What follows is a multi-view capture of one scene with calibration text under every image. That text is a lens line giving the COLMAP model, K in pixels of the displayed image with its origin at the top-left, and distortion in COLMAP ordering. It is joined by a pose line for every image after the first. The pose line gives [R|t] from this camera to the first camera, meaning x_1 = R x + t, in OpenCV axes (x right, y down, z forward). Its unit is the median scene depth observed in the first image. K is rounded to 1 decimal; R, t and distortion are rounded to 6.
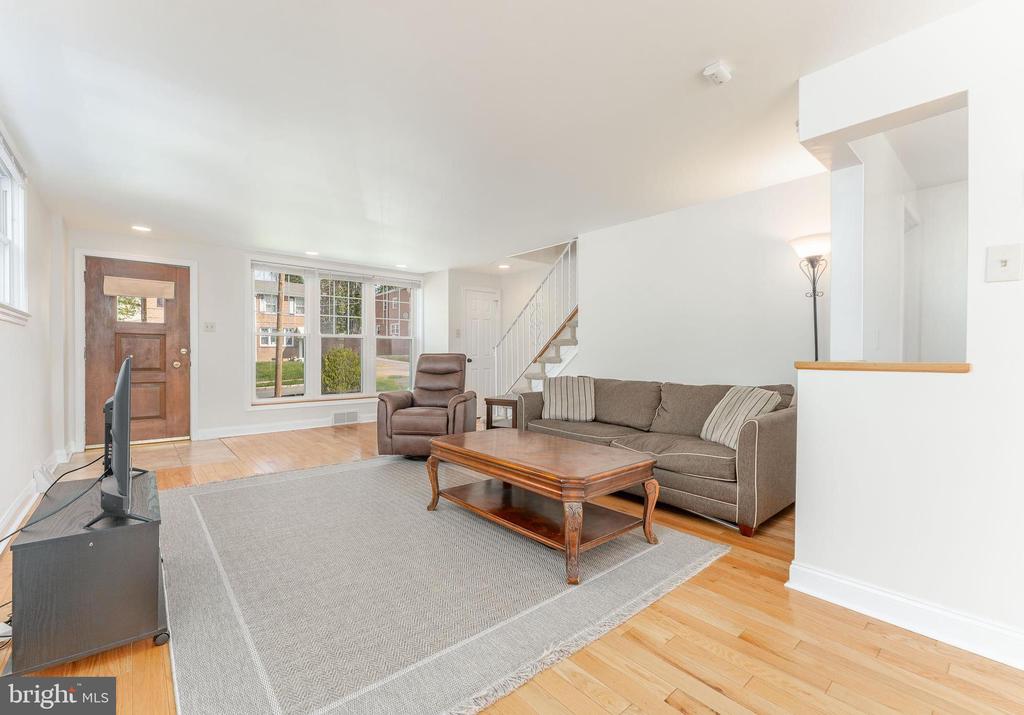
lens RADIAL K [[437.7, 0, 485.3], [0, 437.7, 358.8], [0, 0, 1]] dist [-0.001469, -0.000476]
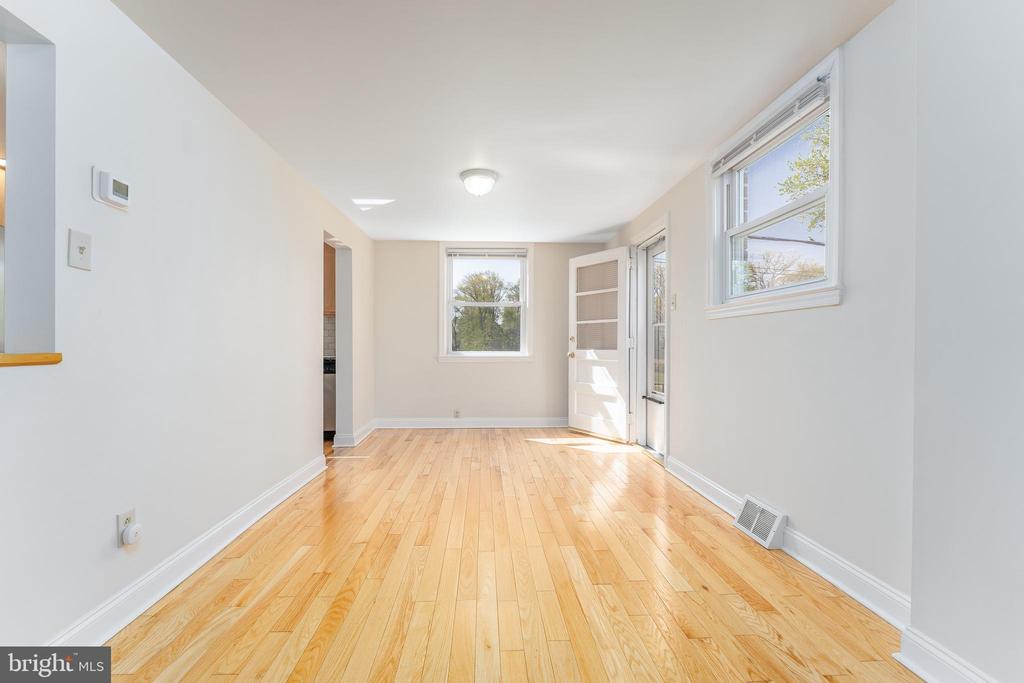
lens RADIAL K [[419.0, 0, 495.5], [0, 419.0, 349.3], [0, 0, 1]] dist [-0.005465, 0.000424]
pose [[-0.792894, -0.005360, 0.609336, -0.042377], [0.006611, 0.999827, 0.017398, -0.002011], [-0.609324, 0.017824, -0.792721, 0.385115]]
